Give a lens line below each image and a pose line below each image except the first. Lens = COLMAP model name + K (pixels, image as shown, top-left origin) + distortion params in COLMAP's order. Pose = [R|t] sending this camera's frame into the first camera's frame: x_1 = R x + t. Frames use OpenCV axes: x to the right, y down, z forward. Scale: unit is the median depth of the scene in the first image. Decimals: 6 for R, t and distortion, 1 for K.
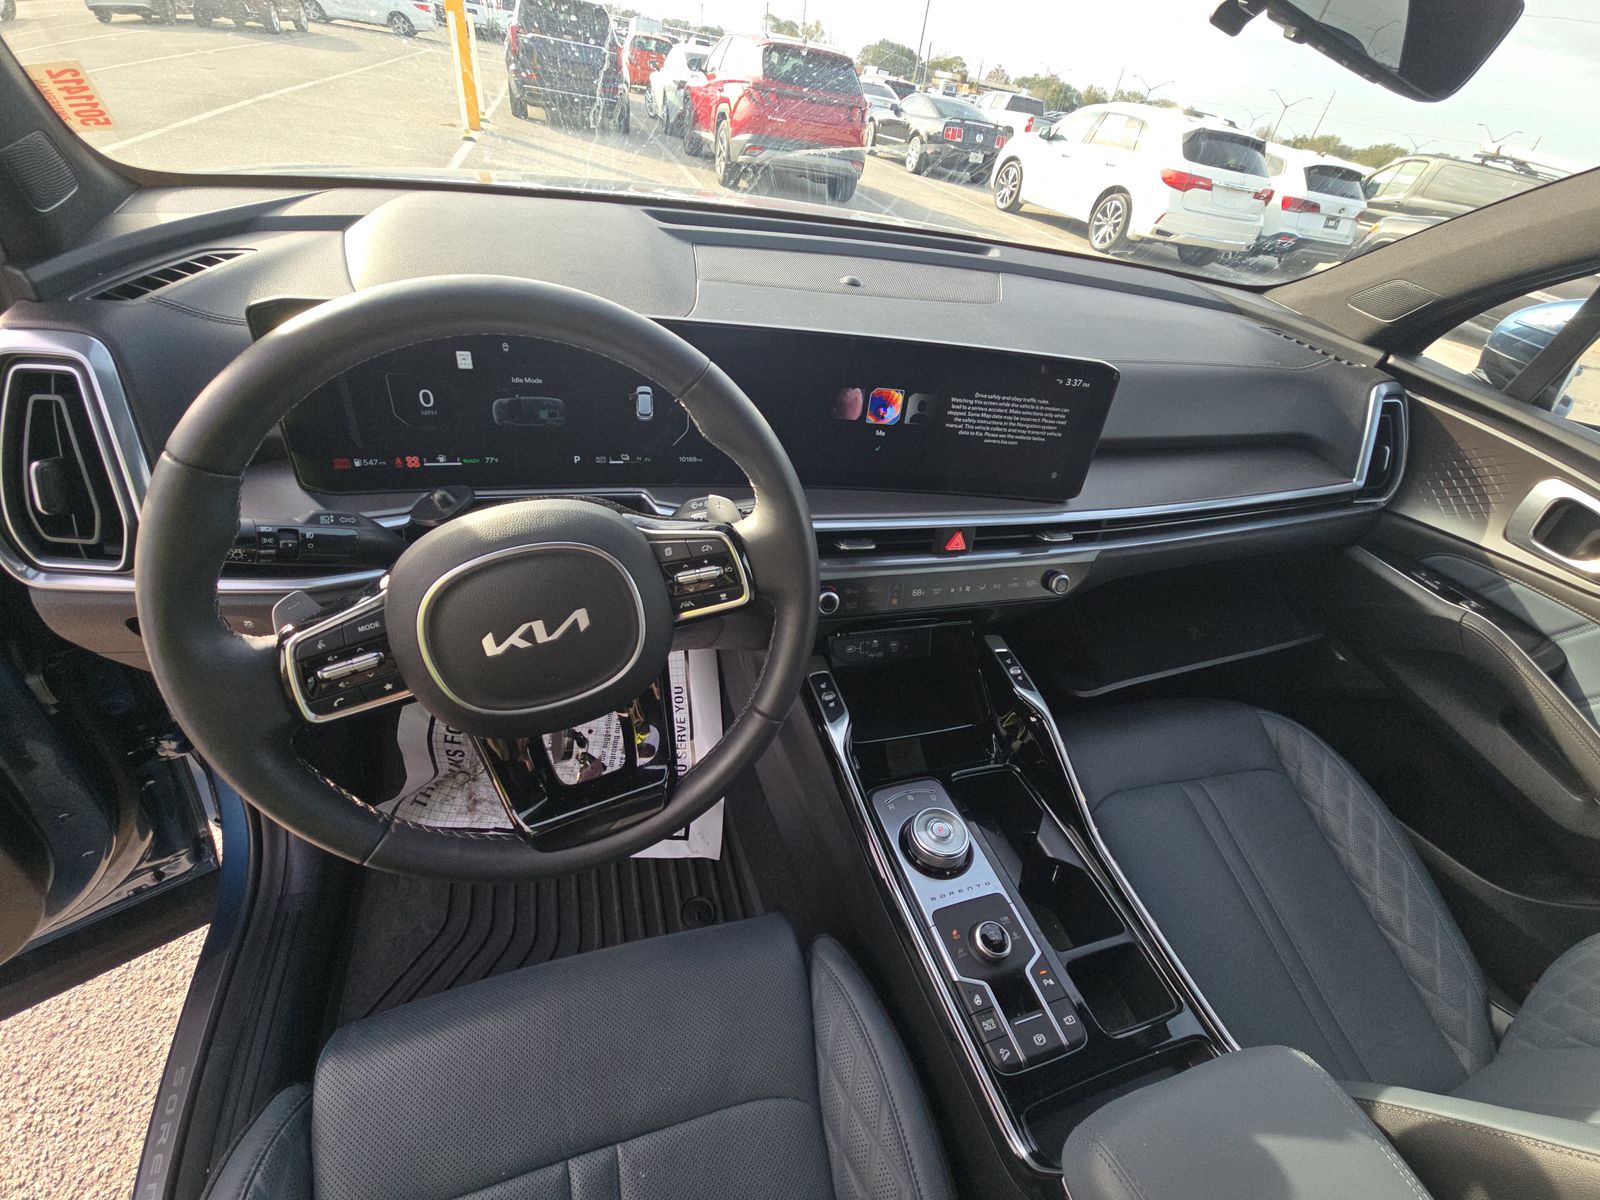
lens RADIAL K [[640.4, 0, 818.1], [0, 640.4, 602.7], [0, 0, 1]] dist [-0.001454, -0.003716]
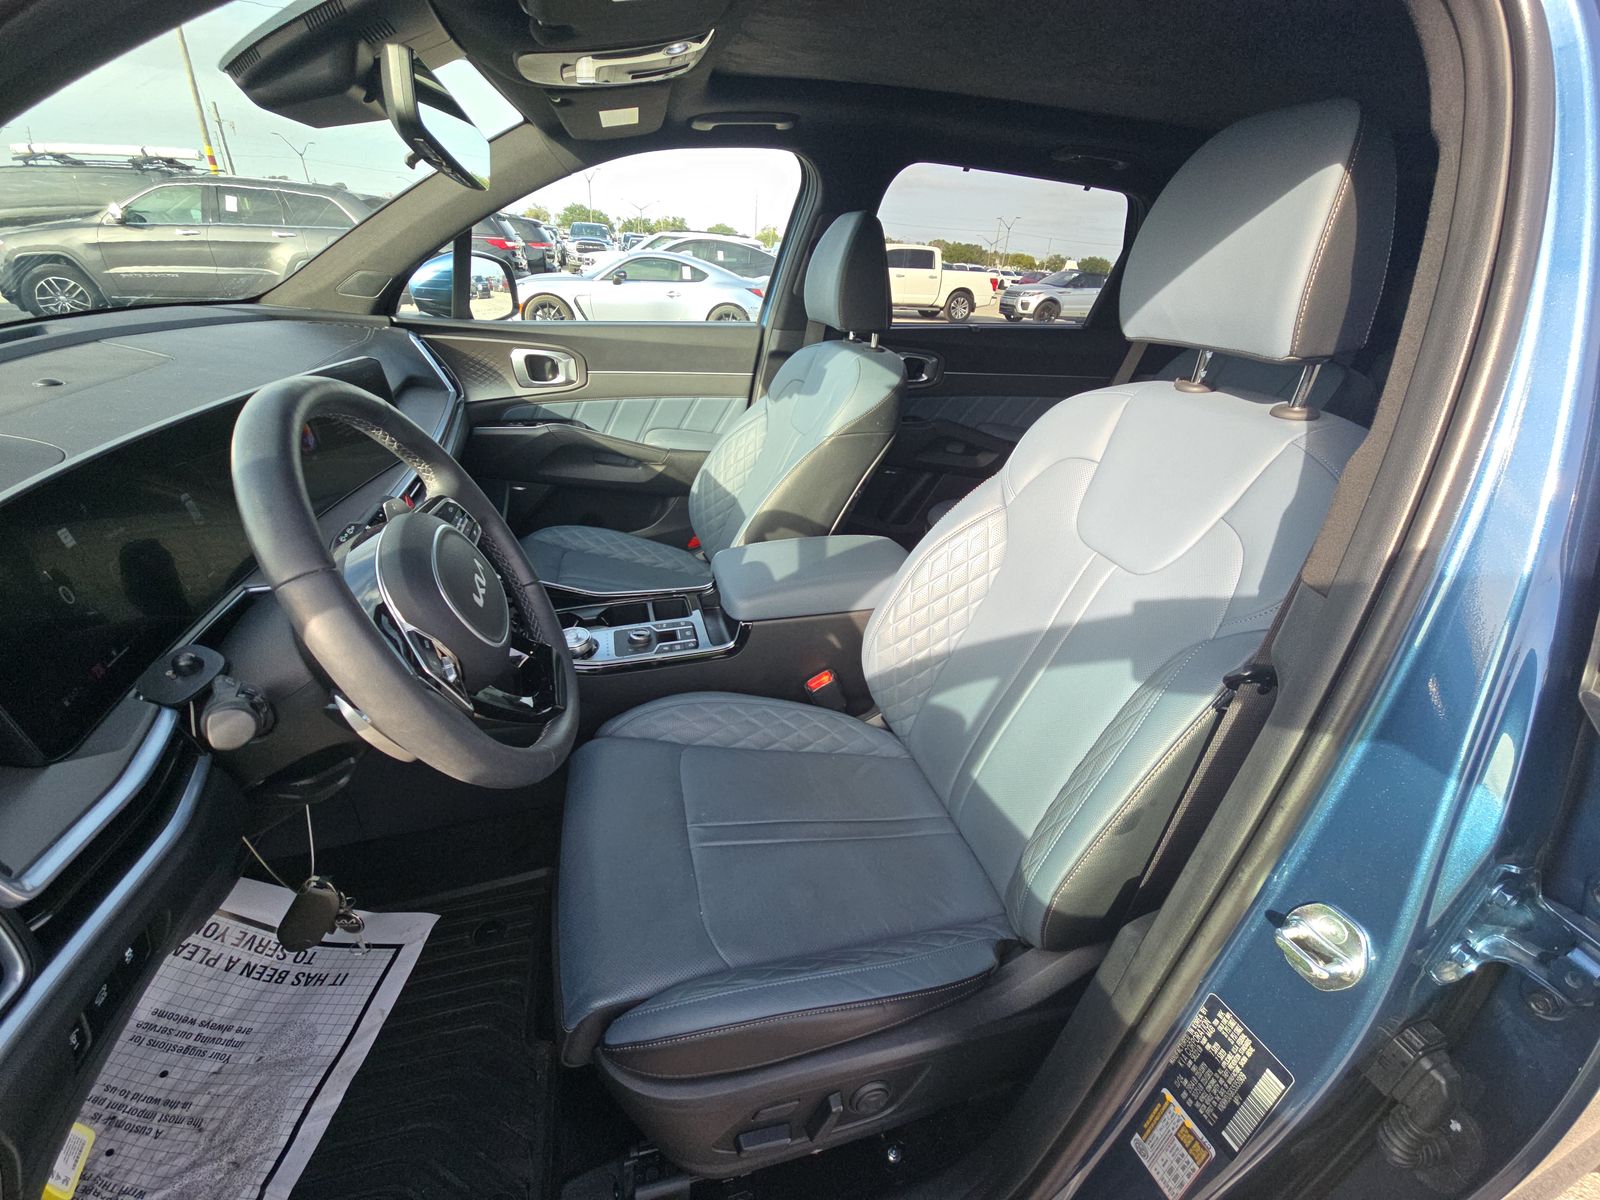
lens RADIAL K [[640.4, 0, 797.1], [0, 640.4, 600.9], [0, 0, 1]] dist [-0.001454, -0.003716]
pose [[0.035686, -0.590248, 0.806433, -0.753375], [0.578985, 0.669934, 0.464720, -0.085624], [-0.814557, 0.450328, 0.365652, -0.050328]]
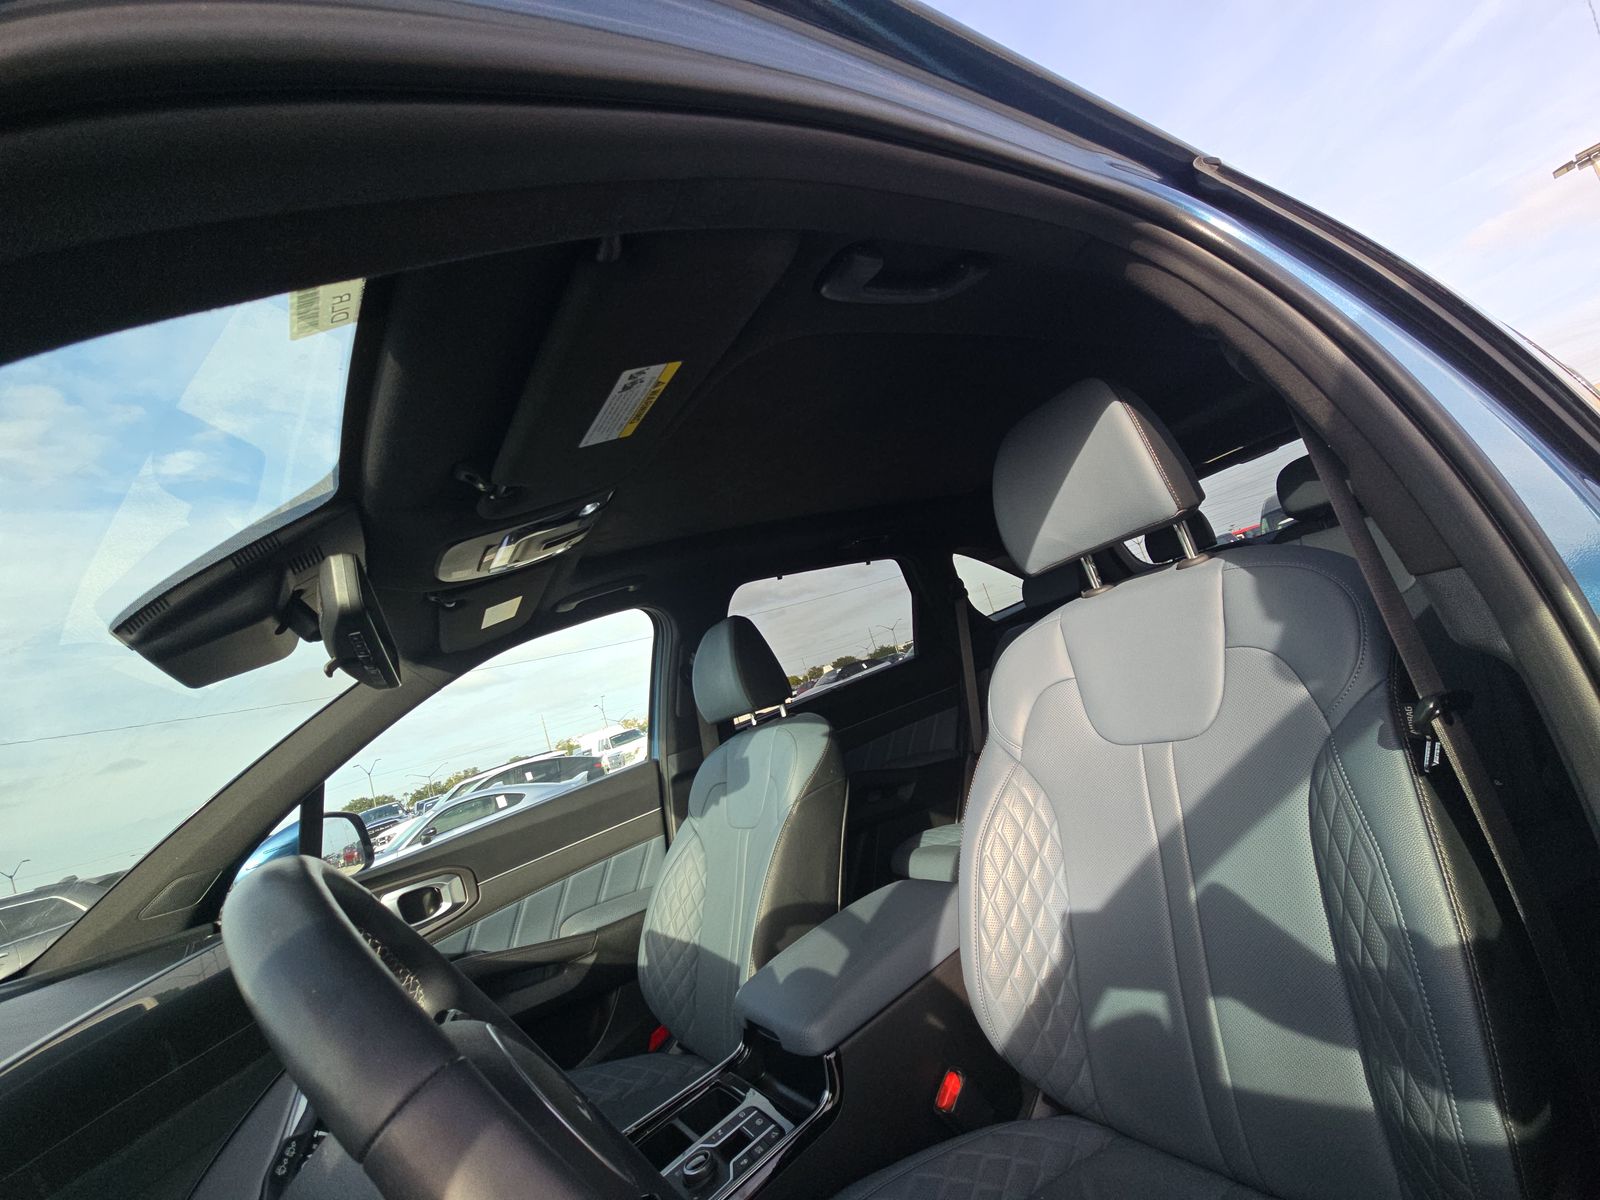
lens RADIAL K [[640.4, 0, 794.6], [0, 640.4, 607.3], [0, 0, 1]] dist [-0.001454, -0.003716]
pose [[-0.304305, 0.072696, 0.949797, -0.678846], [0.781877, 0.588606, 0.205455, -0.136225], [-0.544121, 0.805145, -0.235955, 0.222552]]
